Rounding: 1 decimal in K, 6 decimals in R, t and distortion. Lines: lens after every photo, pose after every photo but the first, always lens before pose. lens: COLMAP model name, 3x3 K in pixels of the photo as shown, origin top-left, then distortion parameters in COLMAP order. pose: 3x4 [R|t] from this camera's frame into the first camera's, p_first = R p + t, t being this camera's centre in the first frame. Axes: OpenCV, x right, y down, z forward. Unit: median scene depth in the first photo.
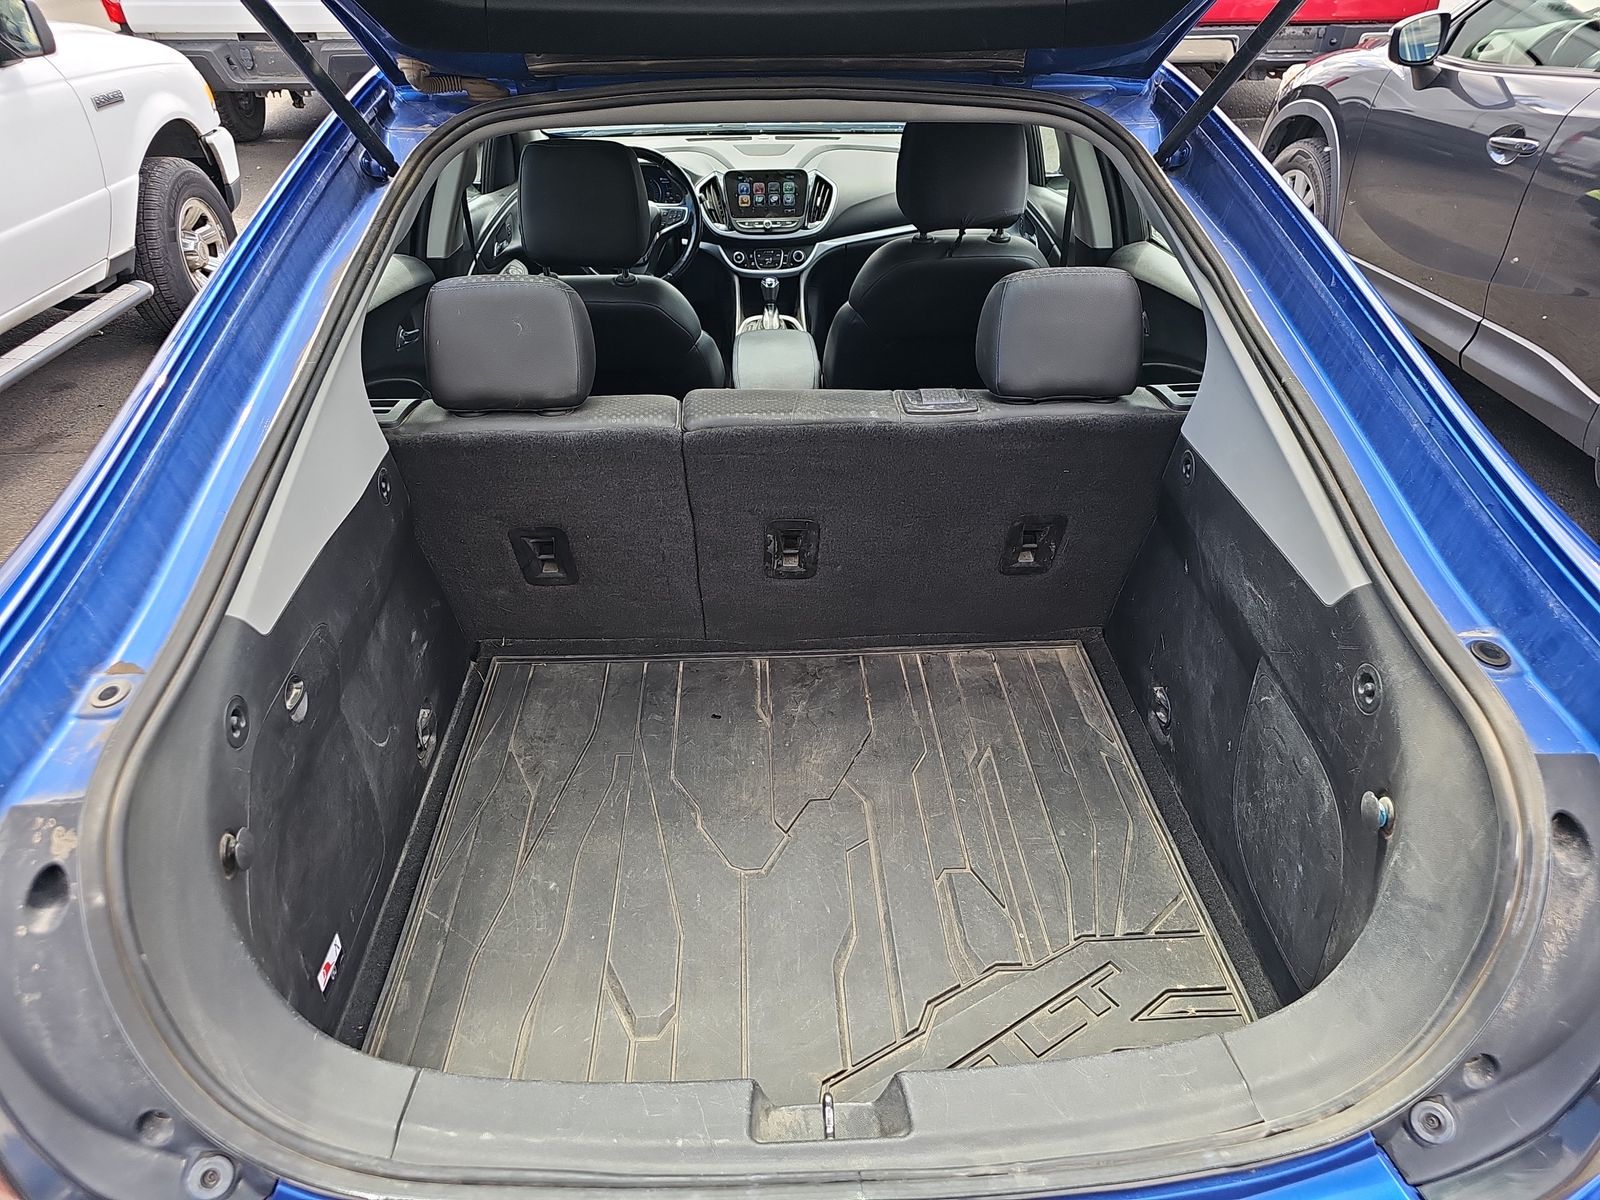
lens RADIAL K [[1054.8, 0, 801.7], [0, 1054.8, 632.5], [0, 0, 1]] dist [0.028551, -0.005521]
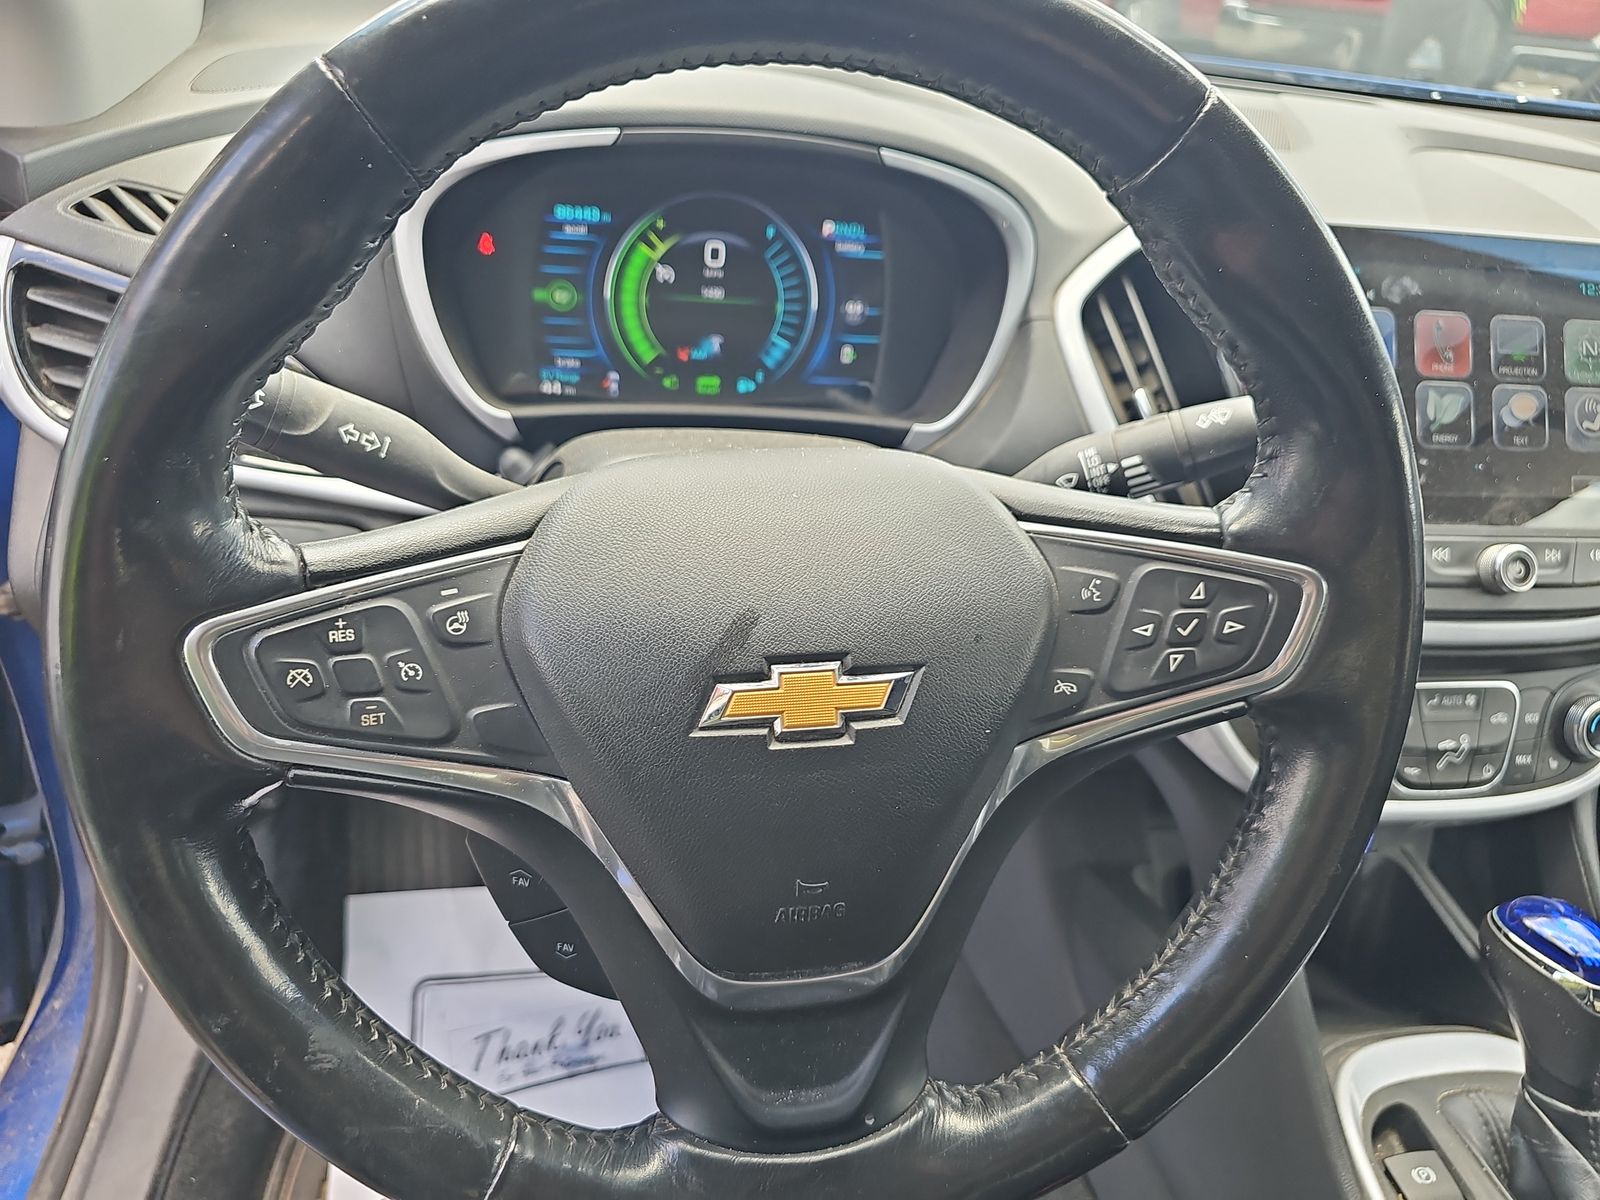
lens RADIAL K [[1093.6, 0, 792.5], [0, 1093.6, 606.4], [0, 0, 1]] dist [0.031851, -0.008725]
pose [[0.983094, 0.025761, 0.181282, -0.173086], [-0.022081, 0.999508, -0.022288, -0.370709], [-0.181767, 0.017909, 0.983179, 0.845674]]
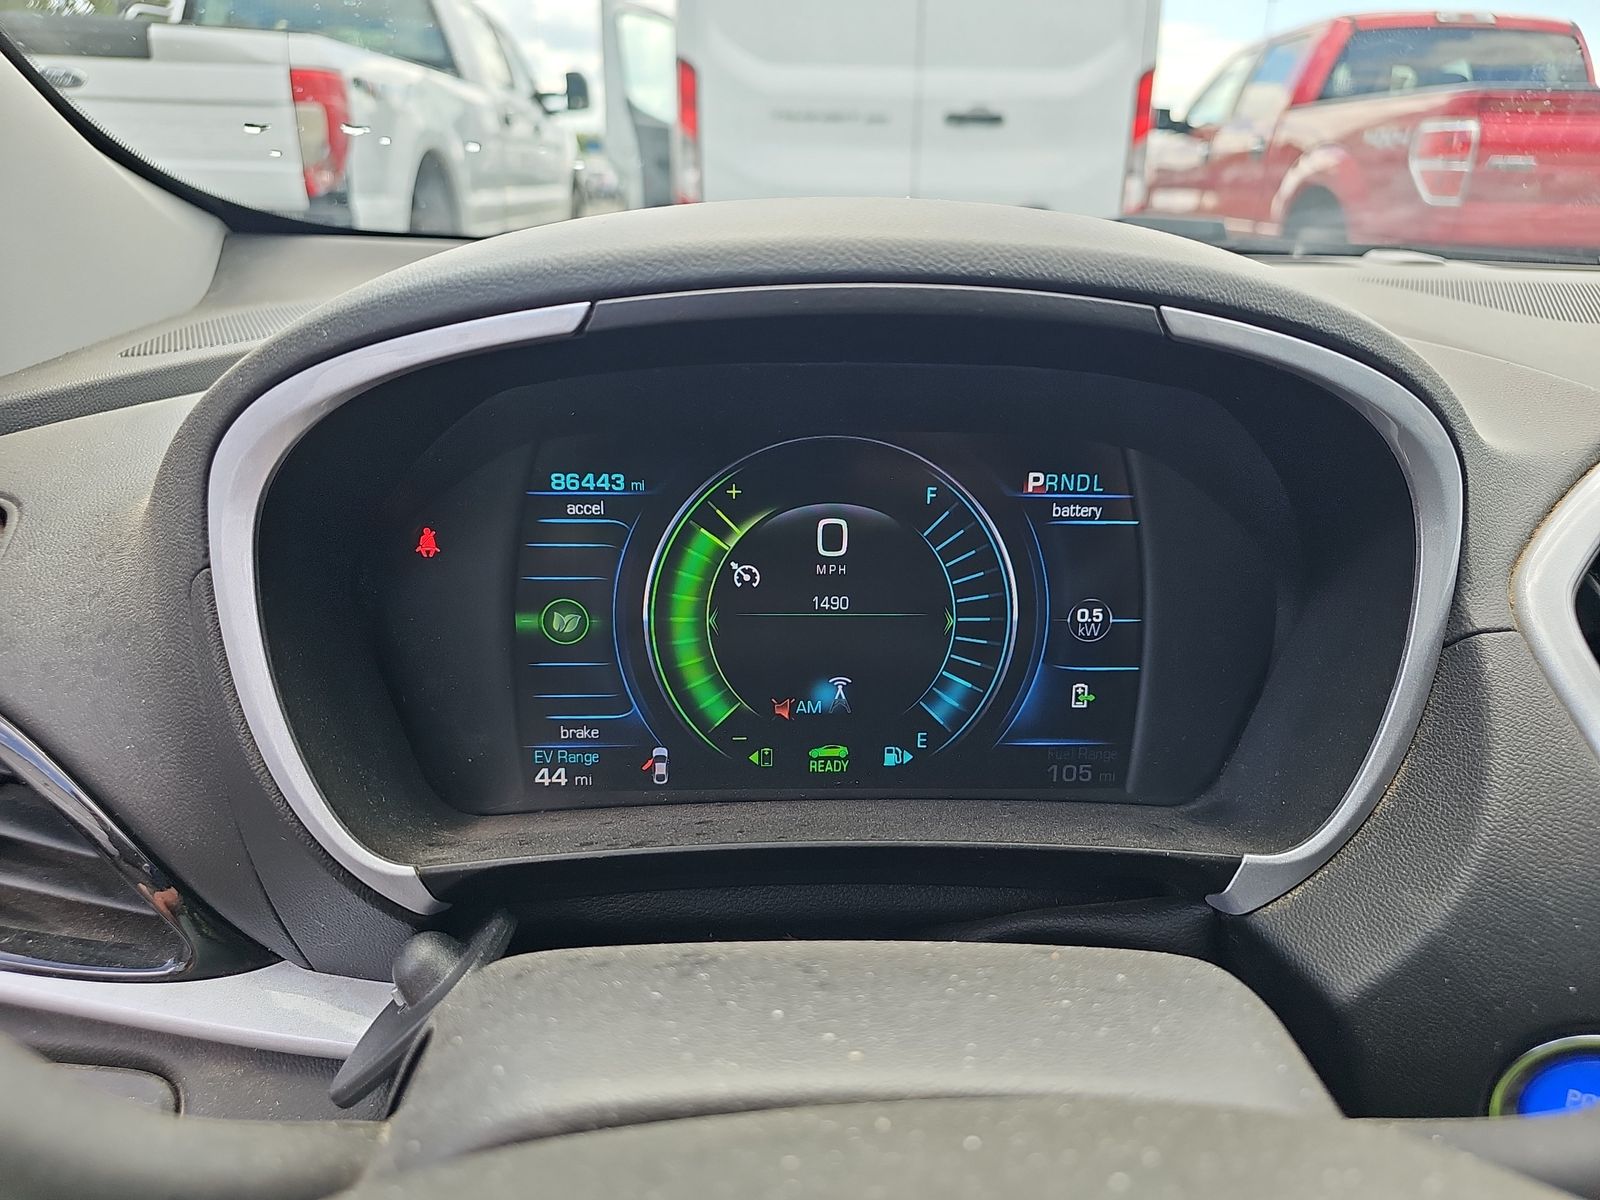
lens RADIAL K [[1093.6, 0, 792.5], [0, 1093.6, 606.4], [0, 0, 1]] dist [0.031851, -0.008725]
pose [[0.999598, 0.025729, 0.011940, -0.159184], [-0.021924, 0.967913, -0.250328, -0.400581], [-0.017998, 0.249966, 0.968087, 0.927755]]
